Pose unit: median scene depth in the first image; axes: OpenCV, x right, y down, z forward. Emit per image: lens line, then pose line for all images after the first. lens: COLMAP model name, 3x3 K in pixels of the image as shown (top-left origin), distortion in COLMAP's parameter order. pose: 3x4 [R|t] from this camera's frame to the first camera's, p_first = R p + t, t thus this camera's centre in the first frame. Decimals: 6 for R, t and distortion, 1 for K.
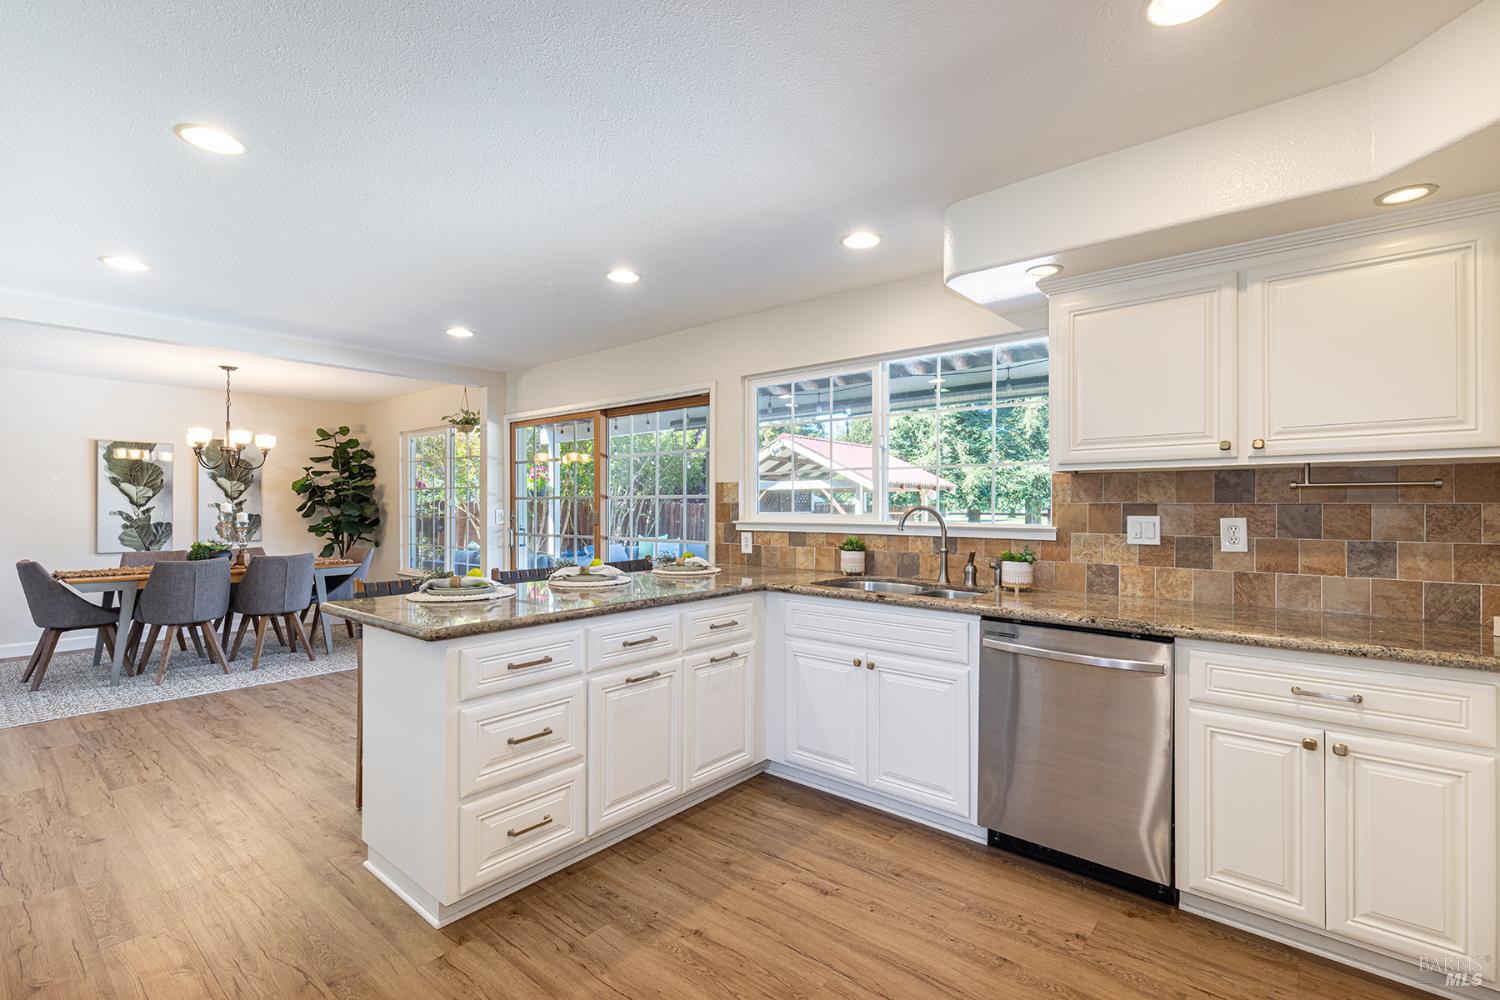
lens RADIAL K [[668.1, 0, 757.6], [0, 668.1, 506.3], [0, 0, 1]] dist [0.002677, 0.000358]
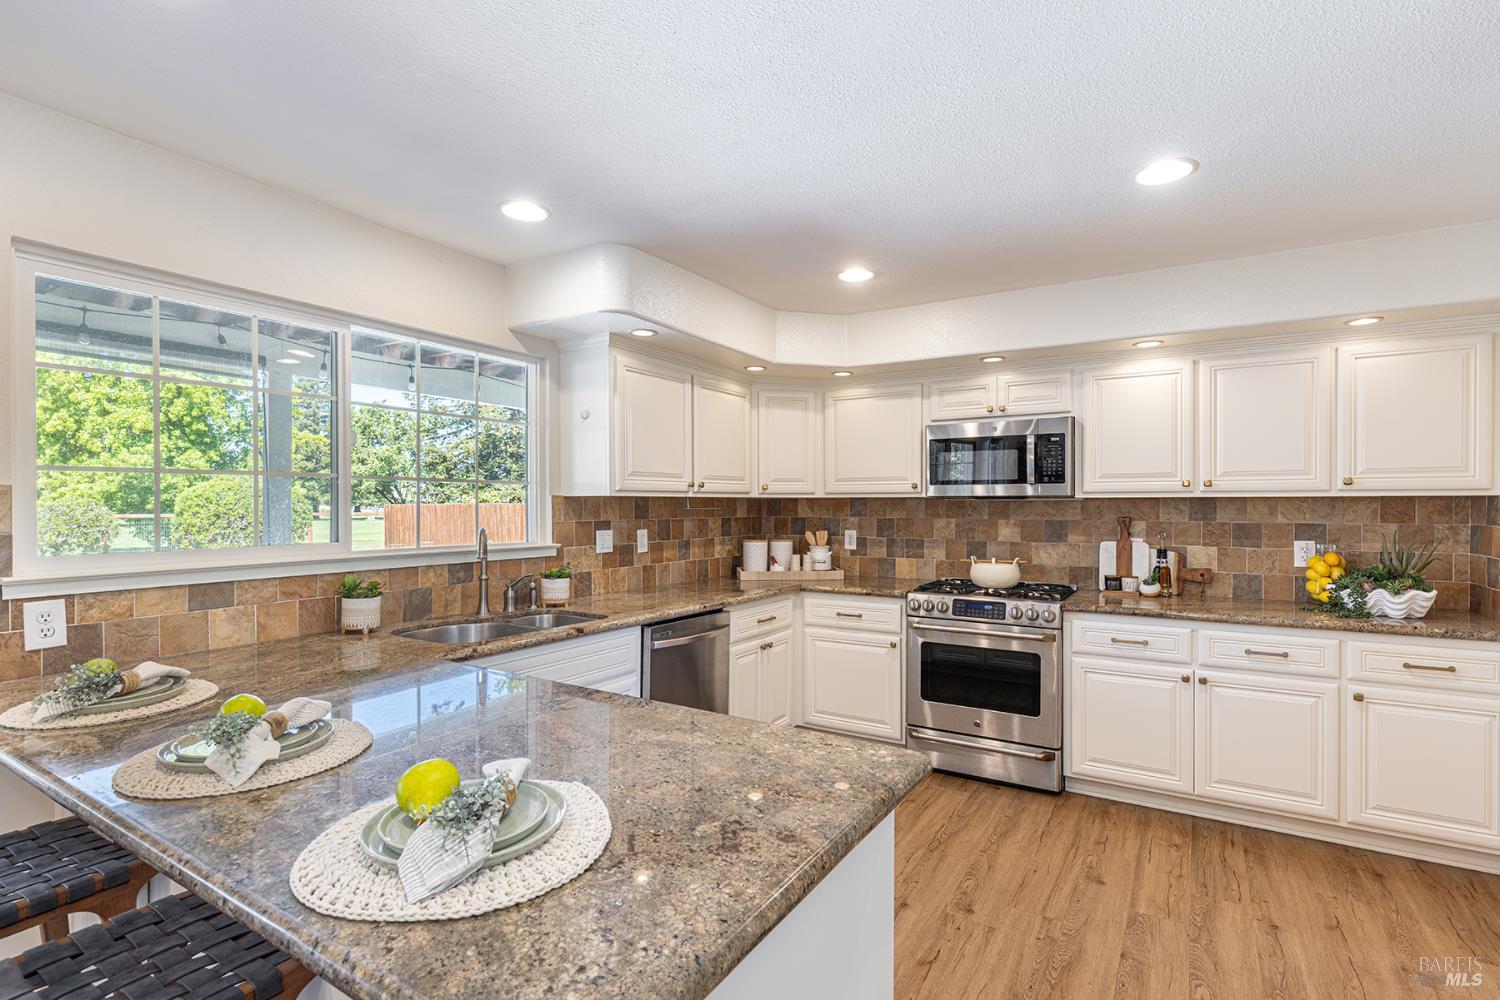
lens RADIAL K [[715.6, 0, 750.0], [0, 715.6, 500.0], [0, 0, 1]] dist [-0.022346, -0.000302]
pose [[-0.145276, 0.000558, 0.989391, -0.825221], [-0.003783, 0.999992, -0.001119, -0.043770], [-0.989384, -0.003905, -0.145273, 0.926529]]
